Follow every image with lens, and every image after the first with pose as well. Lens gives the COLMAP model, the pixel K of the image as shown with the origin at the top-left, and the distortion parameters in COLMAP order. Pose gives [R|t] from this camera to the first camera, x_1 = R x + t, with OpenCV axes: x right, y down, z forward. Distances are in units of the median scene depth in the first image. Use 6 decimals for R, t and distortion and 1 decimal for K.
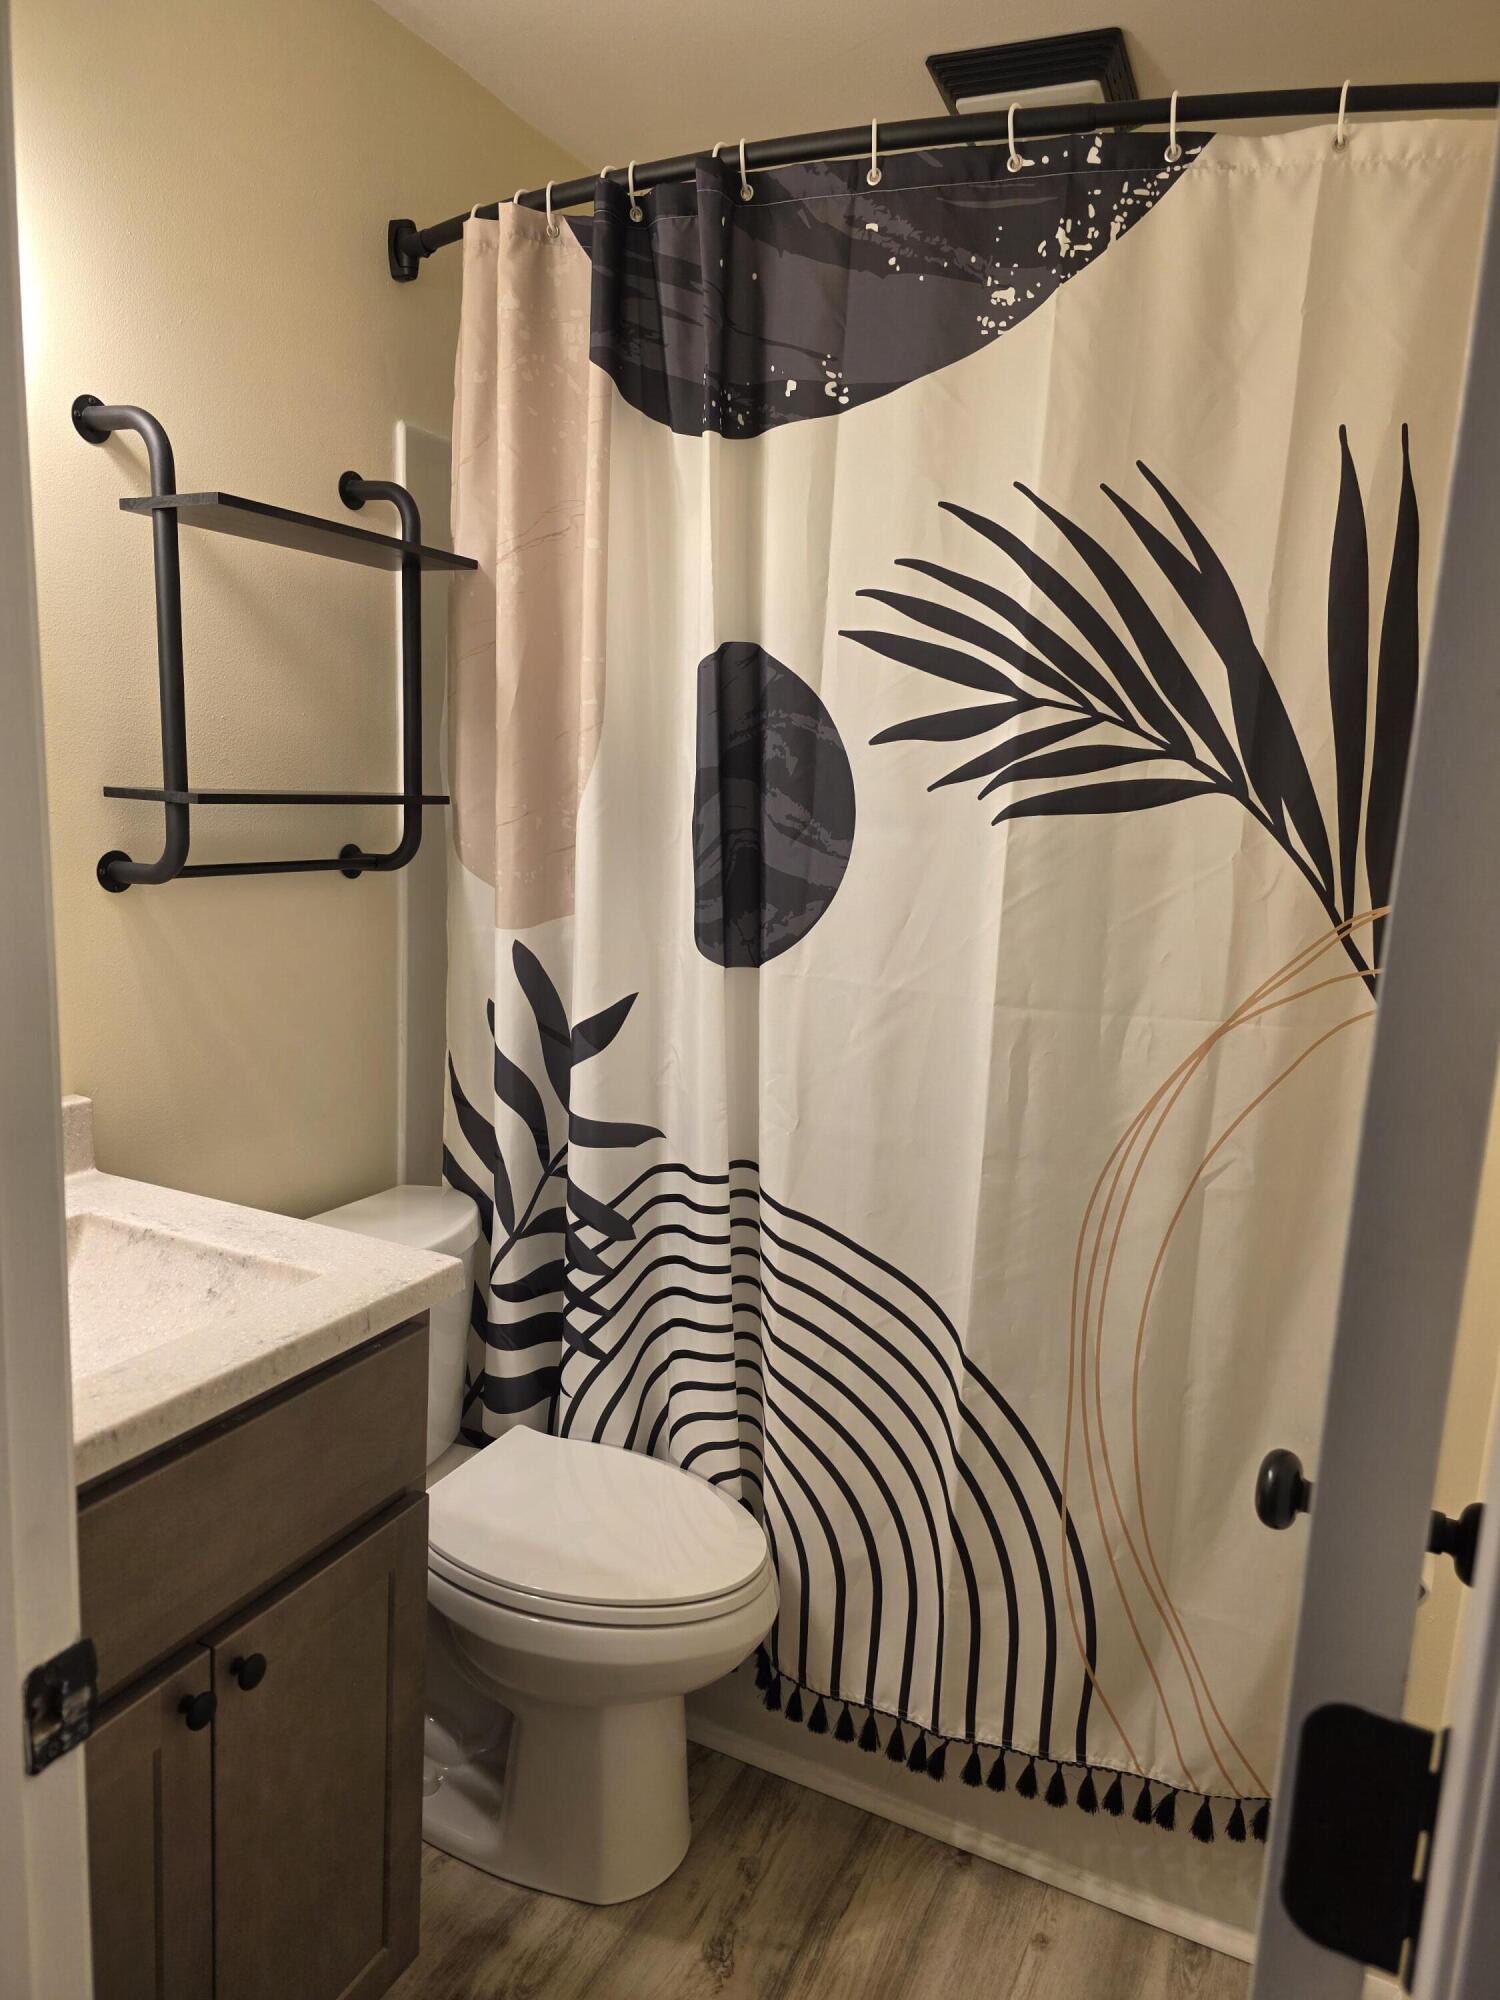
lens RADIAL K [[1316.3, 0, 751.3], [0, 1316.3, 1041.9], [0, 0, 1]] dist [0.087902, -0.093590]
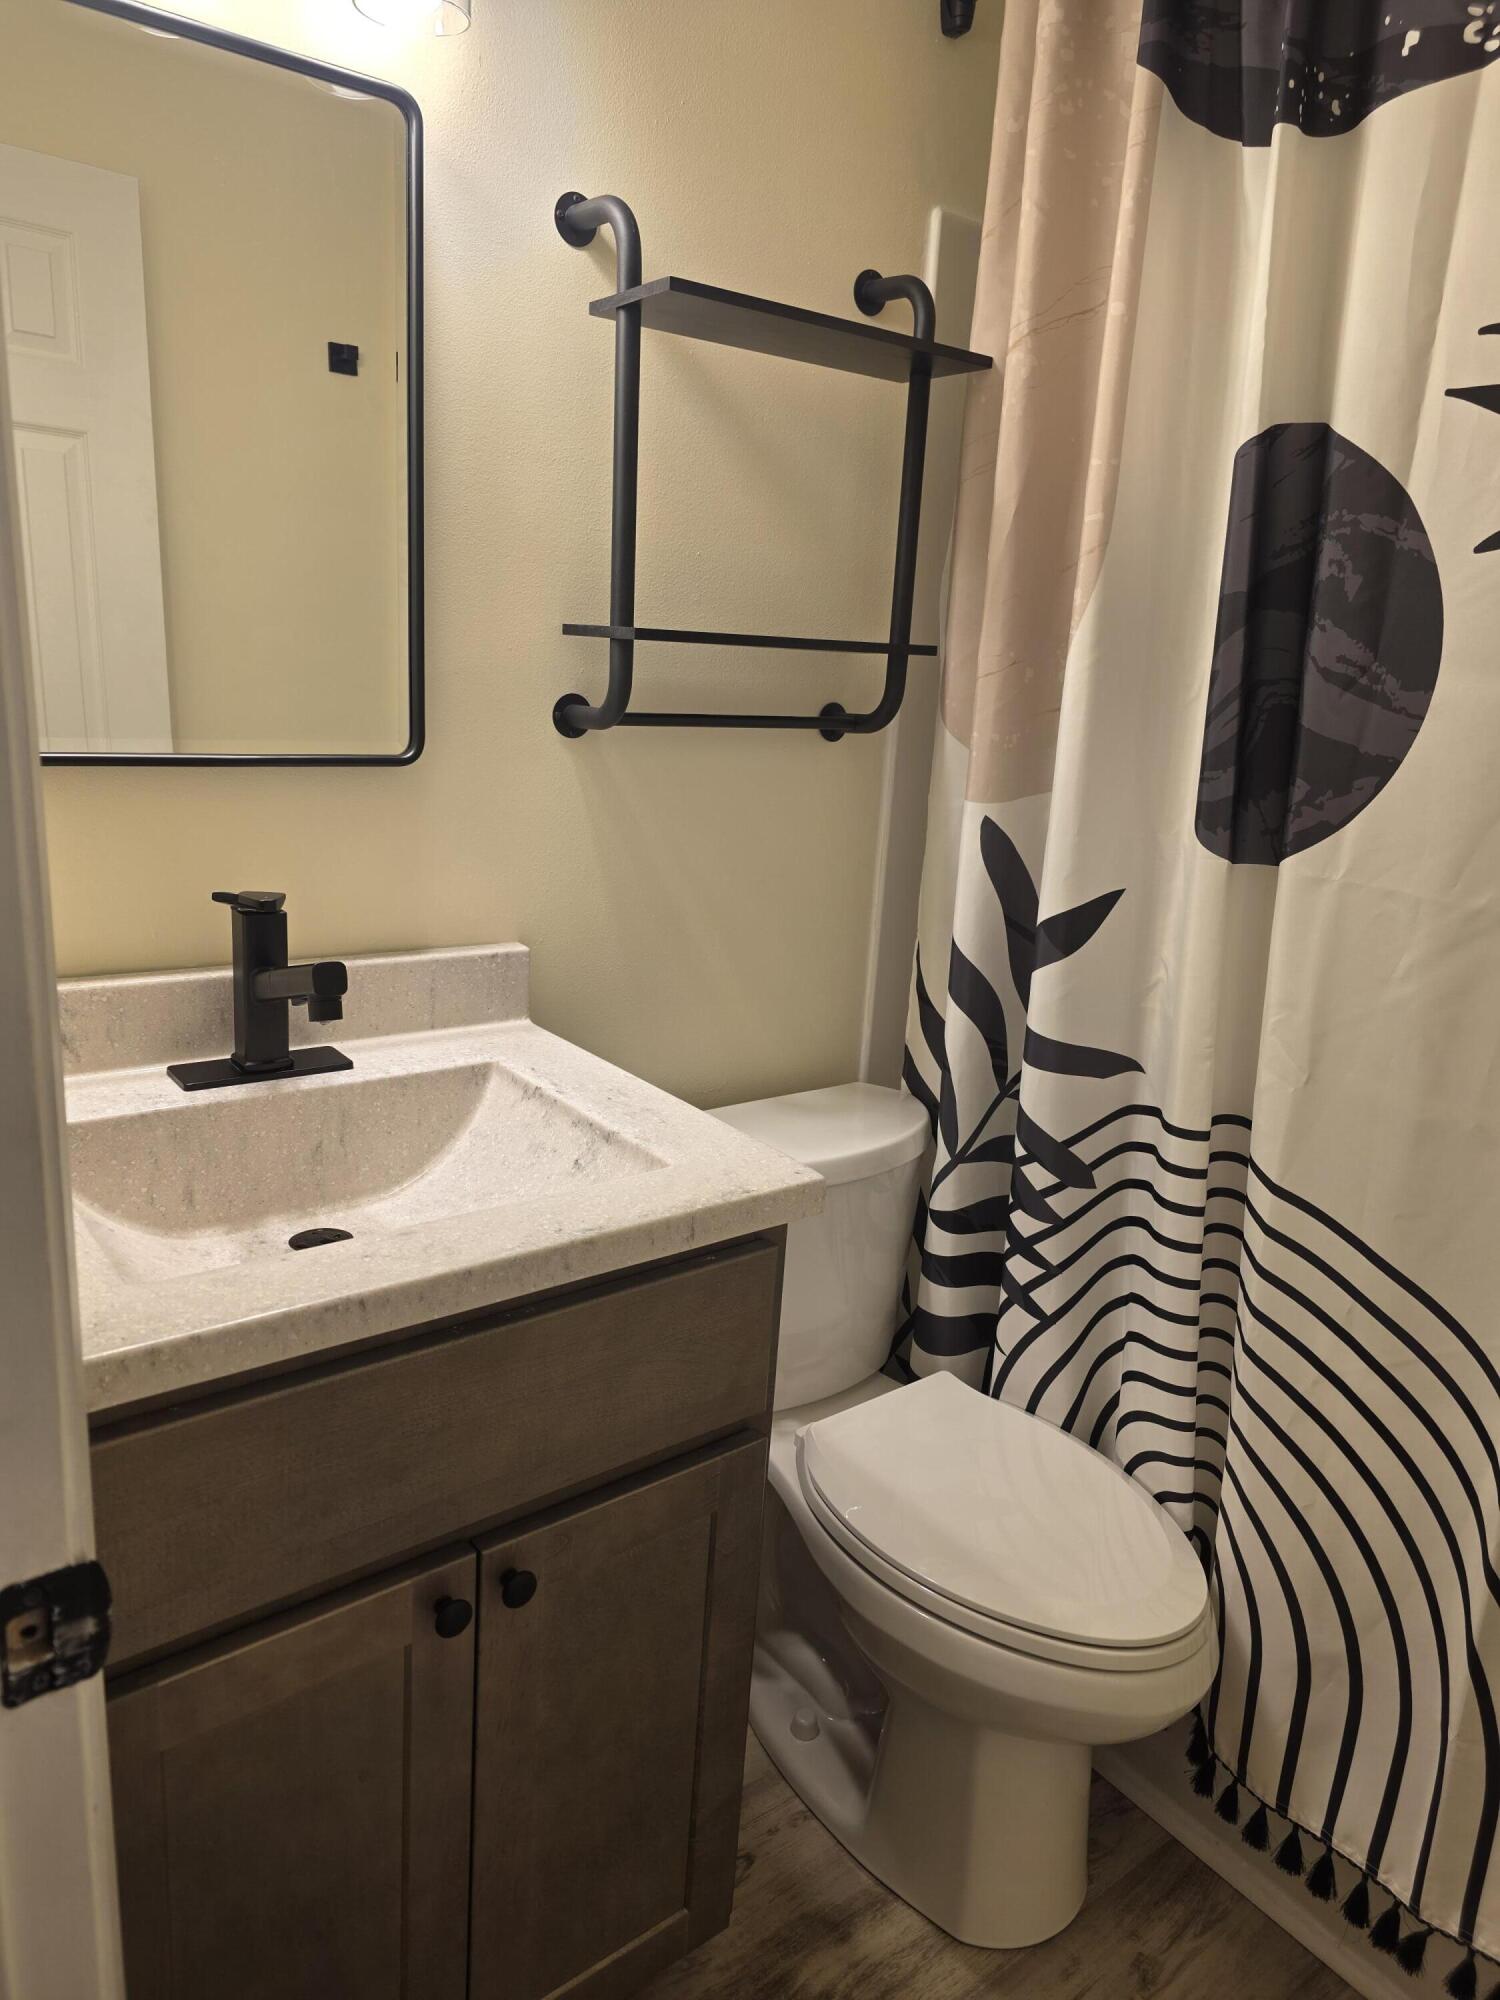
lens RADIAL K [[1338.0, 0, 750.0], [0, 1338.0, 1000.0], [0, 0, 1]] dist [0.047468, -0.035665]
pose [[0.895840, 0.118334, -0.428331, 0.070763], [-0.102041, 0.992915, 0.060895, 0.003999], [0.432502, -0.010845, 0.901568, 0.165810]]
